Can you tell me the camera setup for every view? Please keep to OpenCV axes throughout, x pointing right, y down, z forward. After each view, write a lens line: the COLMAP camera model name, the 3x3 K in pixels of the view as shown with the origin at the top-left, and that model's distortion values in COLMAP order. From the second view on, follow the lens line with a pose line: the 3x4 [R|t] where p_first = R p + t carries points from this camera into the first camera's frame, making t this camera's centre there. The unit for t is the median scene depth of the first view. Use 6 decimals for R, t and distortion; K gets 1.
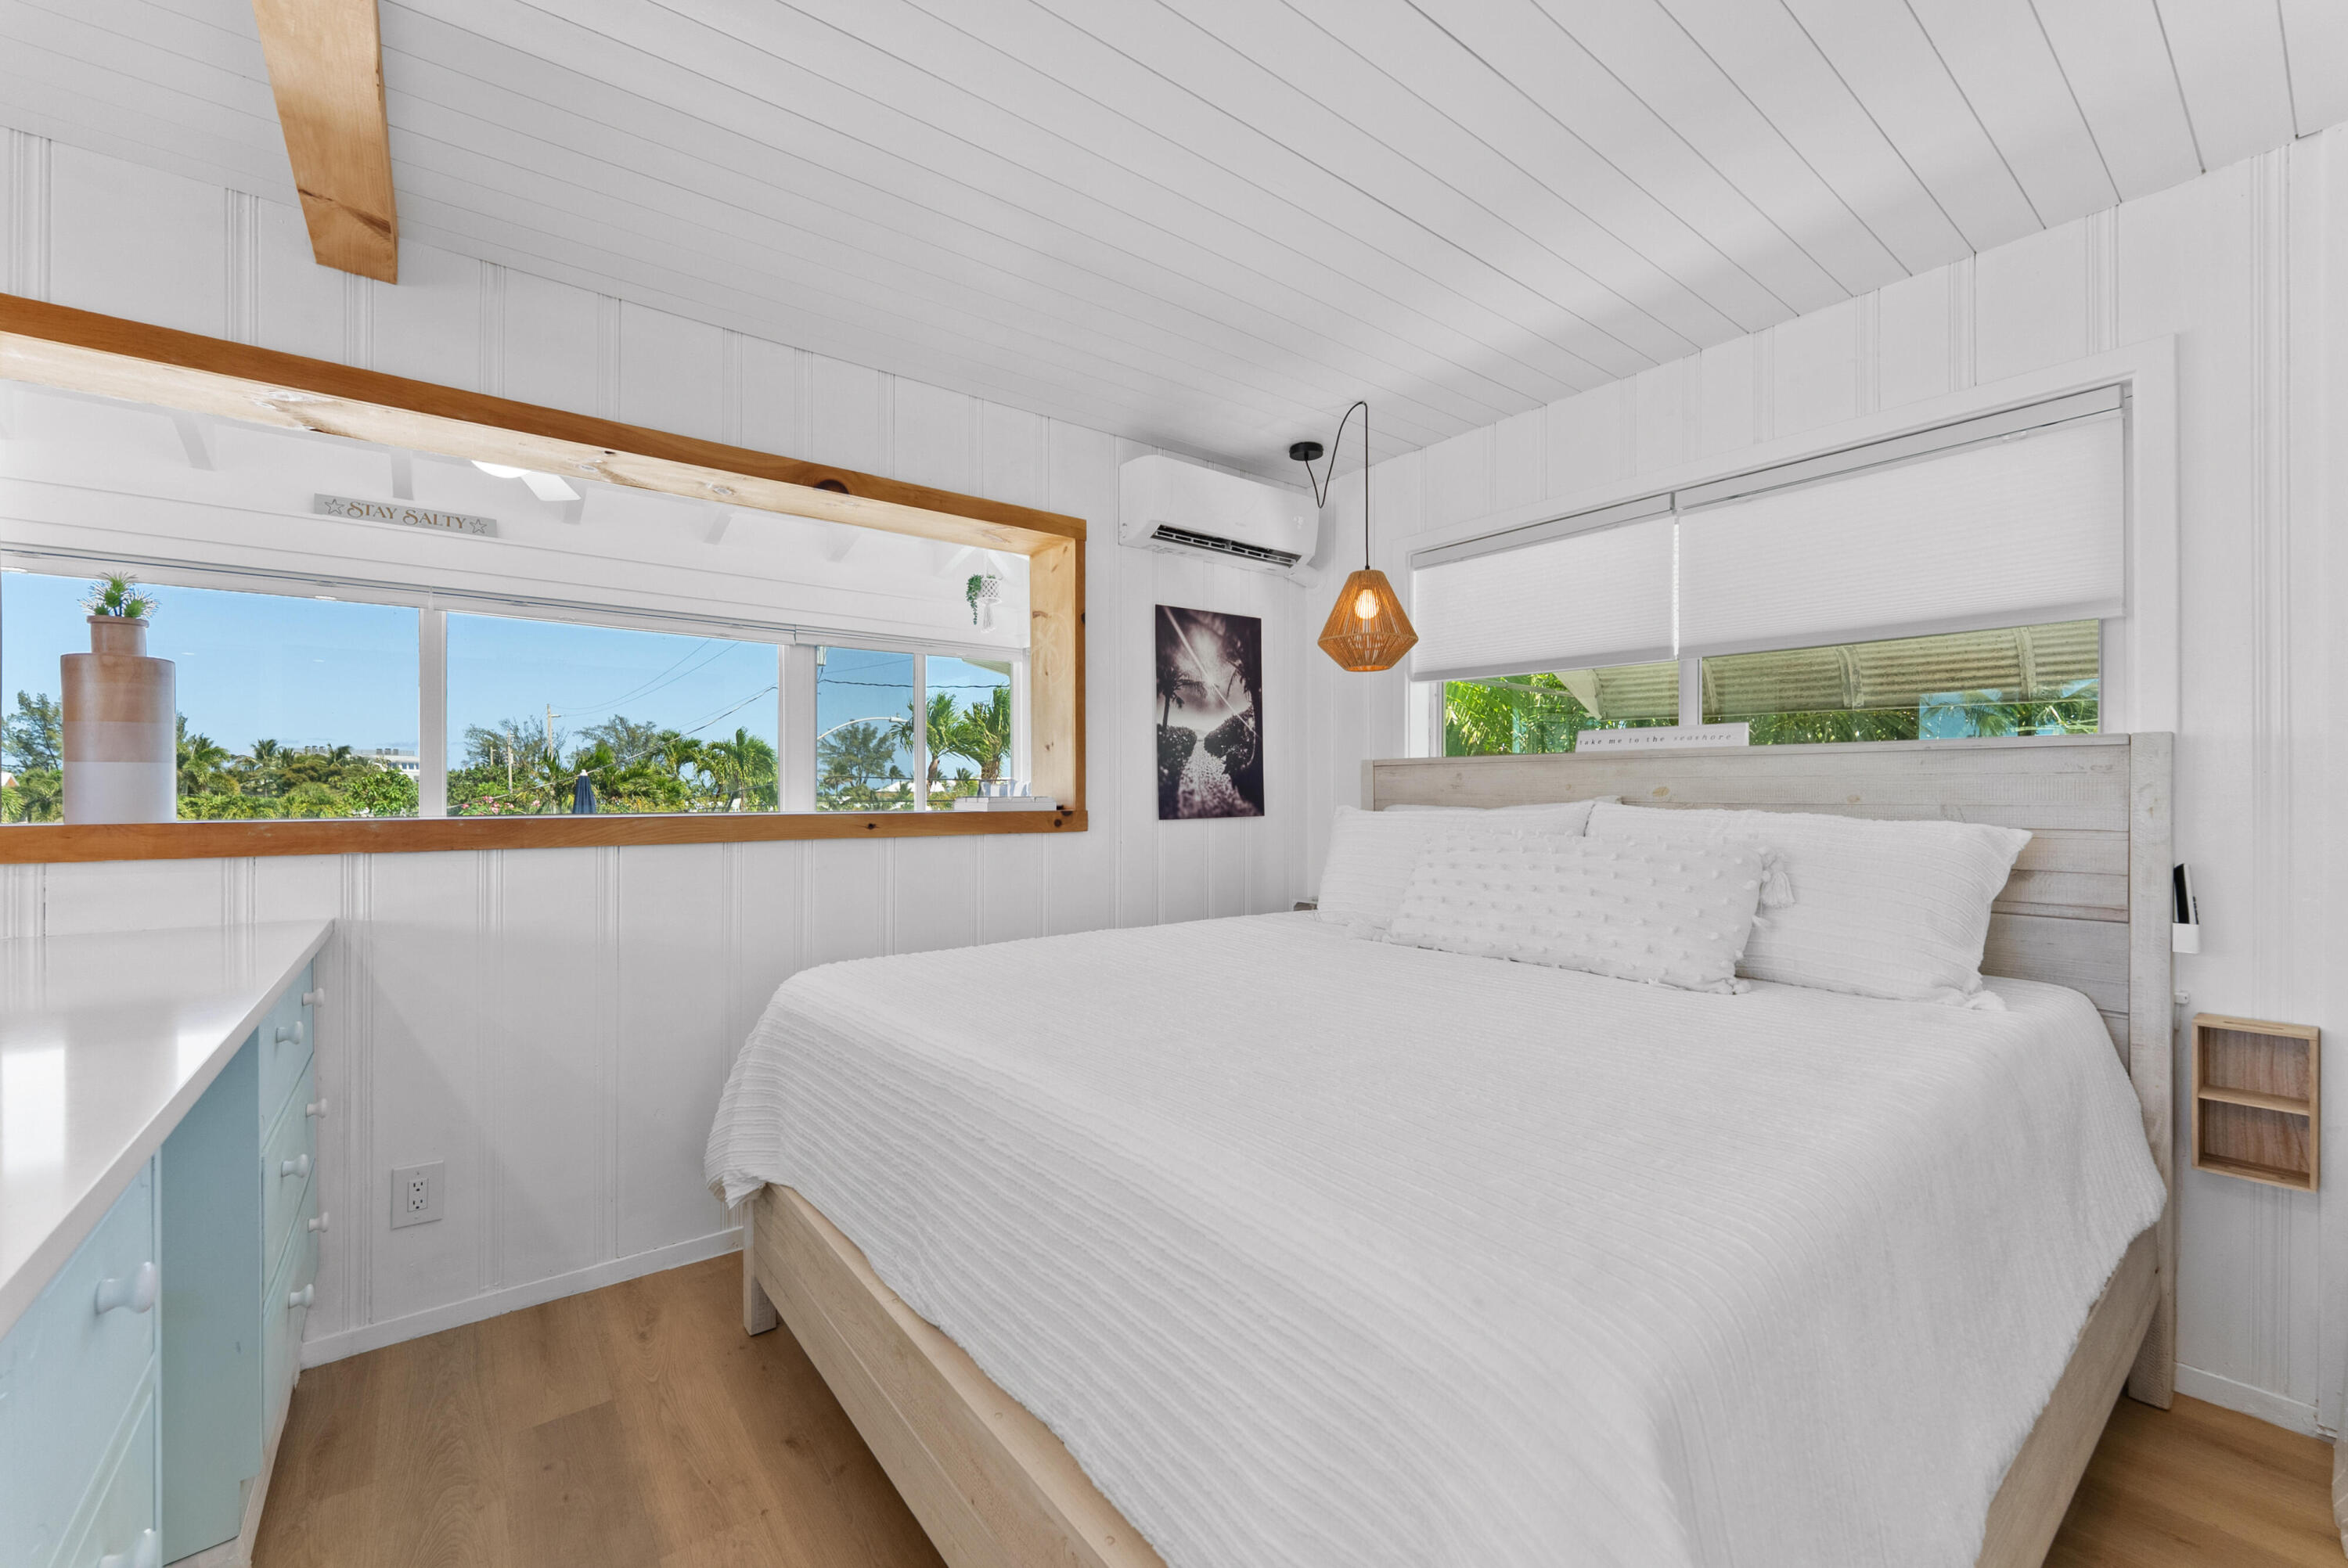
lens RADIAL K [[945.0, 0, 1183.4], [0, 945.0, 790.9], [0, 0, 1]] dist [-0.001201, -0.000166]
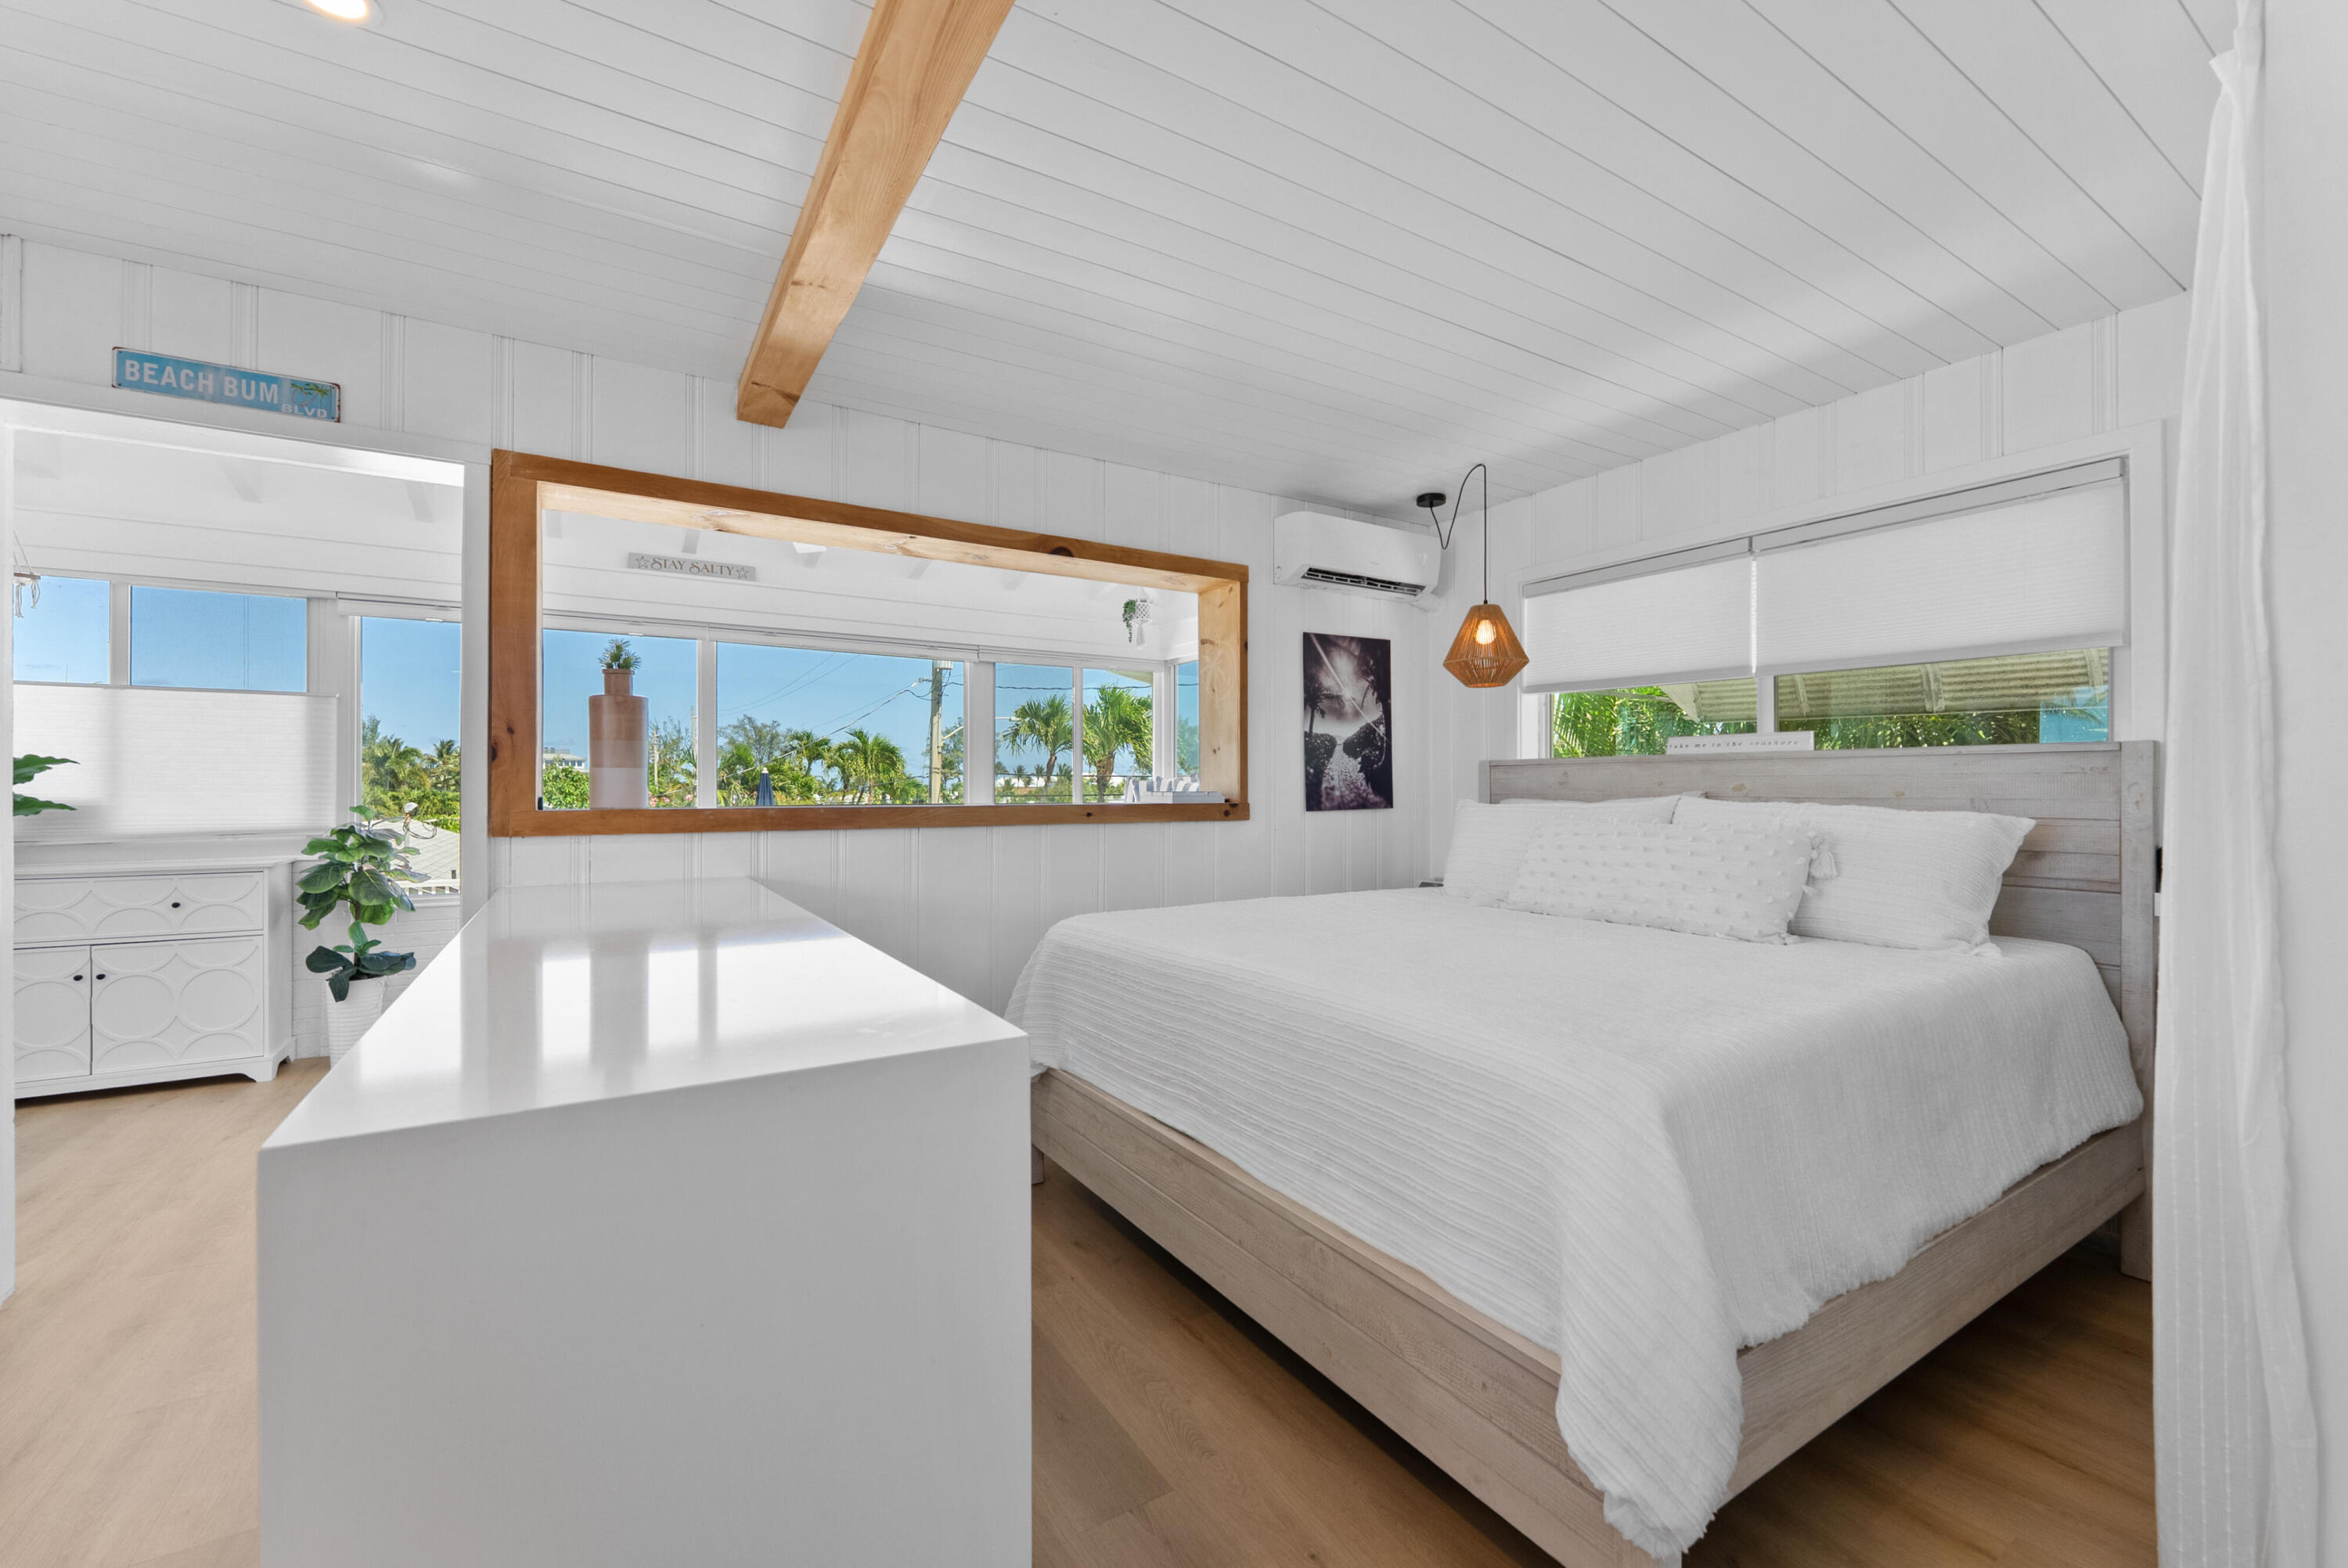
lens RADIAL K [[943.0, 0, 1177.5], [0, 943.0, 785.9], [0, 0, 1]] dist [-0.001662, -0.000186]
pose [[0.994146, 0.000012, -0.108046, -0.064727], [-0.000046, 1.000000, -0.000316, -0.001066], [0.108046, 0.000319, 0.994146, -0.232521]]
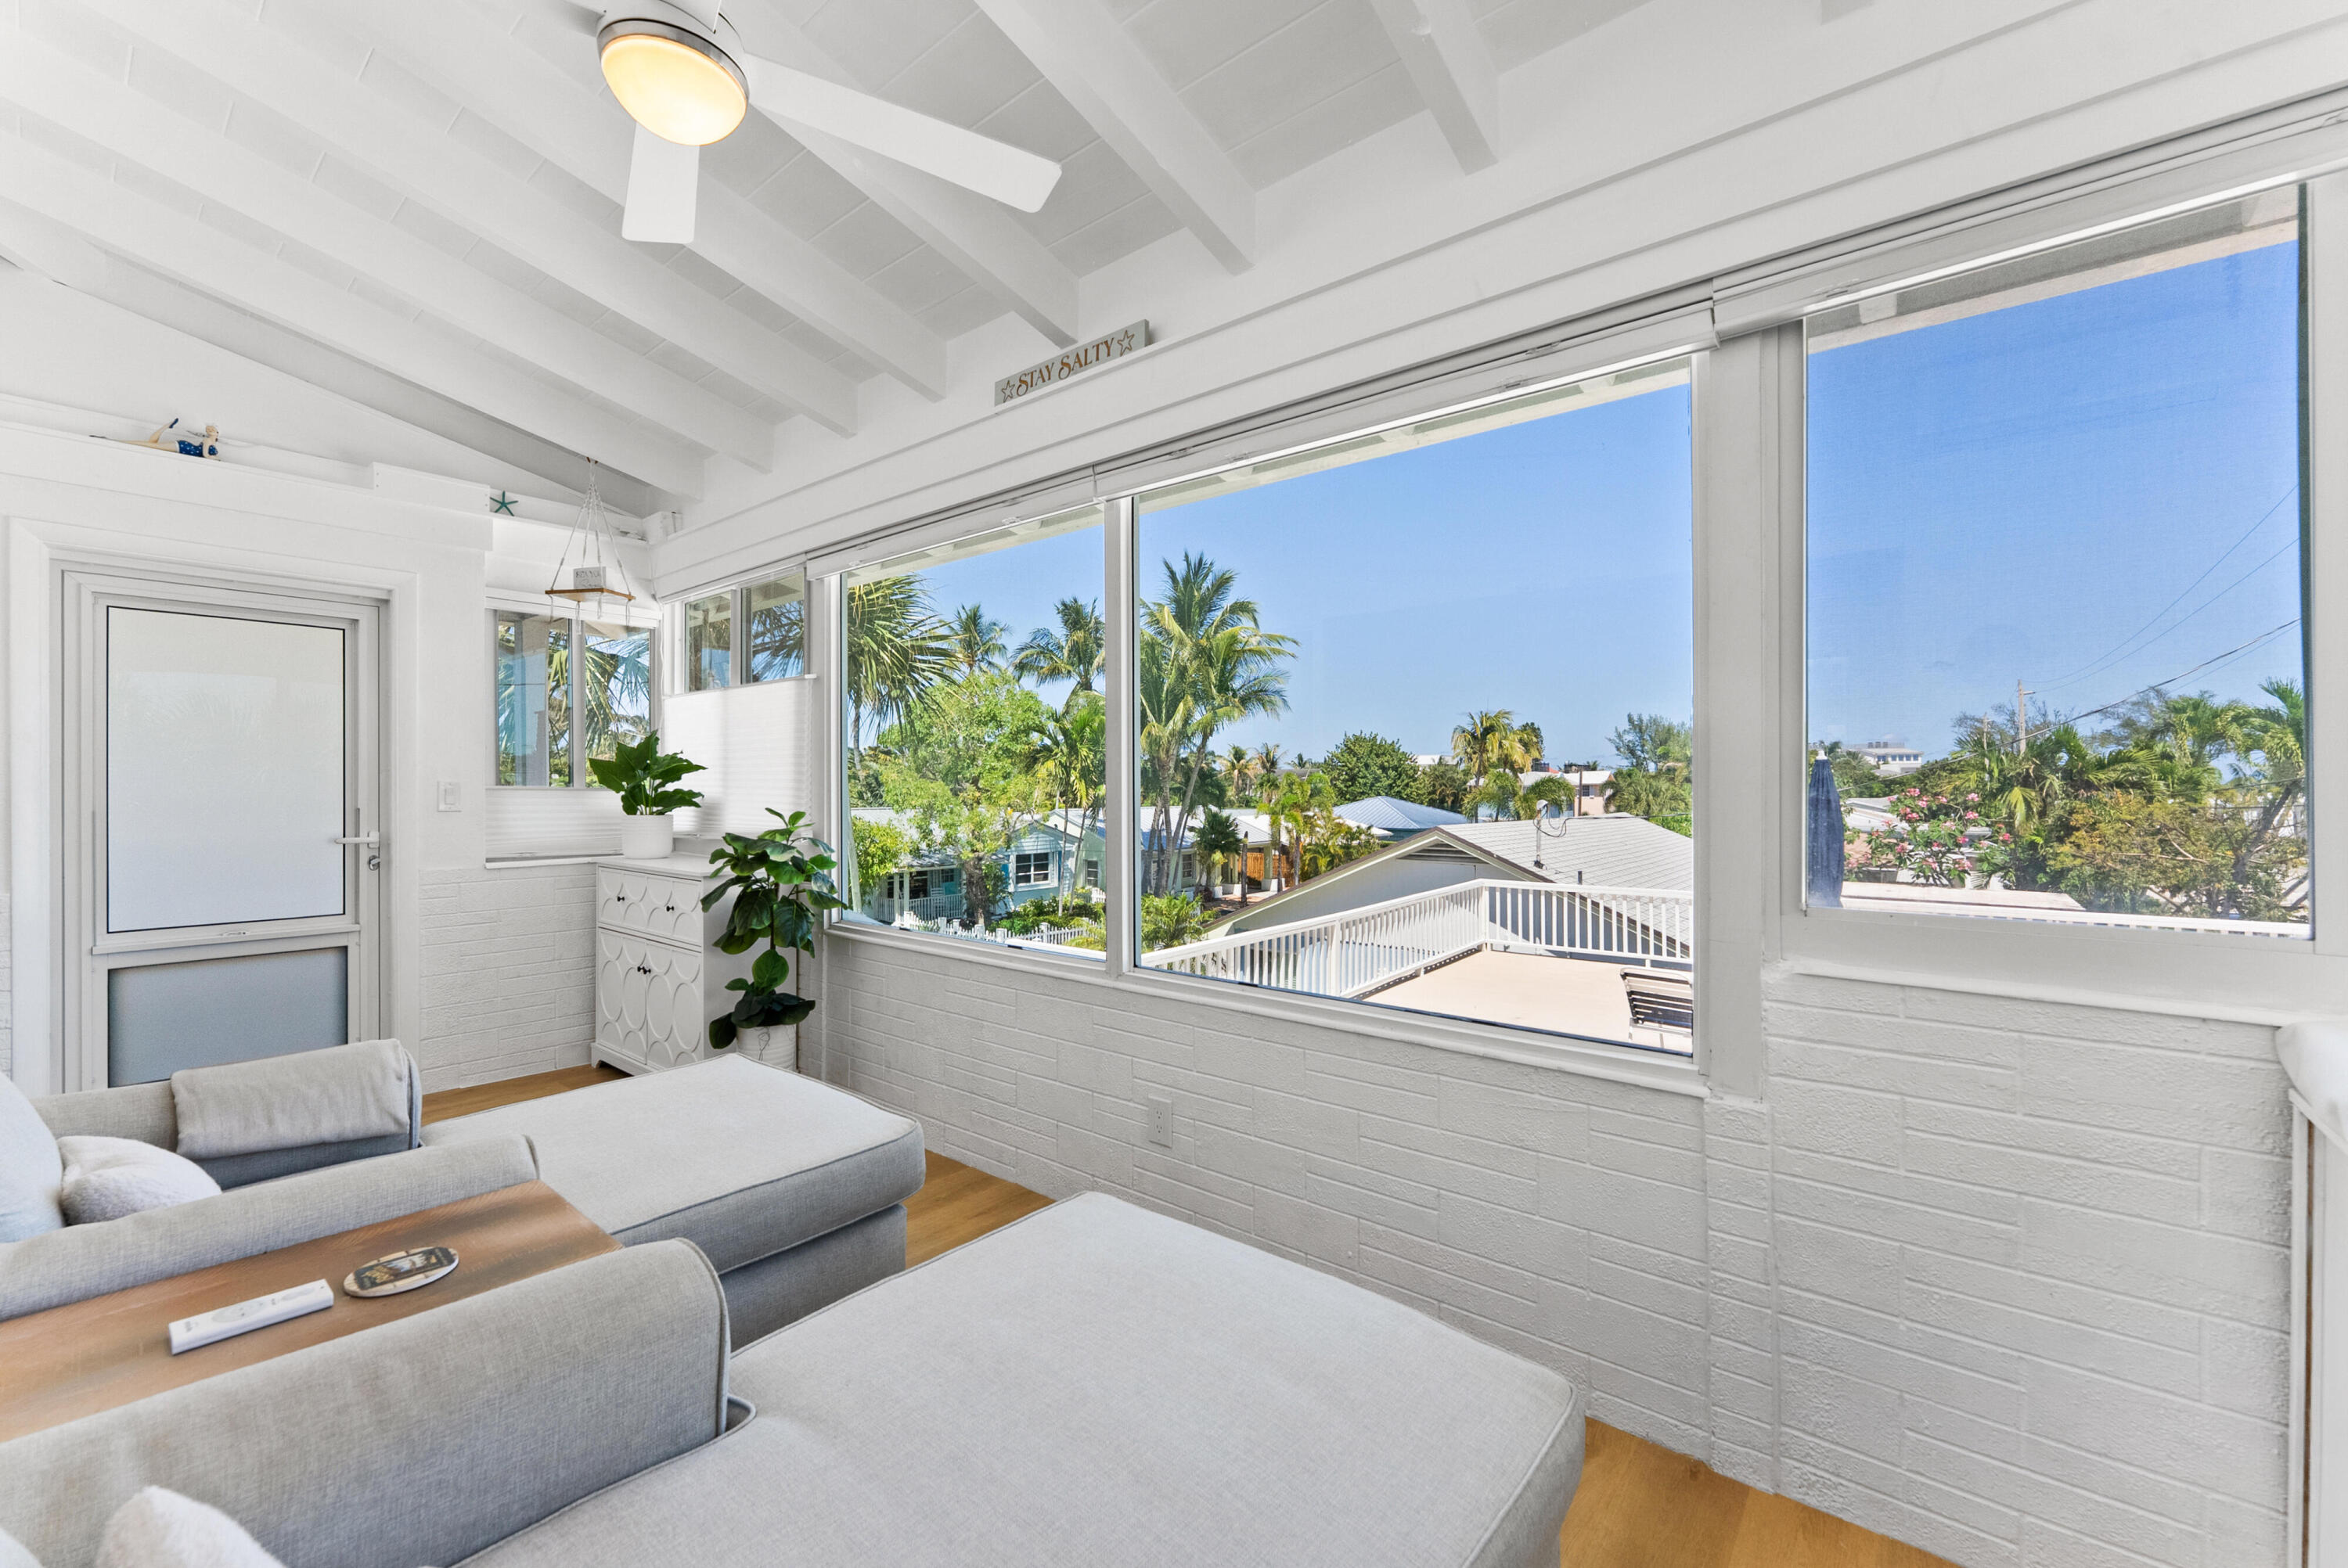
lens RADIAL K [[945.0, 0, 1183.4], [0, 945.0, 790.9], [0, 0, 1]] dist [-0.001201, -0.000166]
pose [[0.225771, 0.003743, -0.974173, -0.230466], [0.005455, 0.999972, 0.005107, -0.005108], [0.974165, -0.006467, 0.225744, 1.257528]]
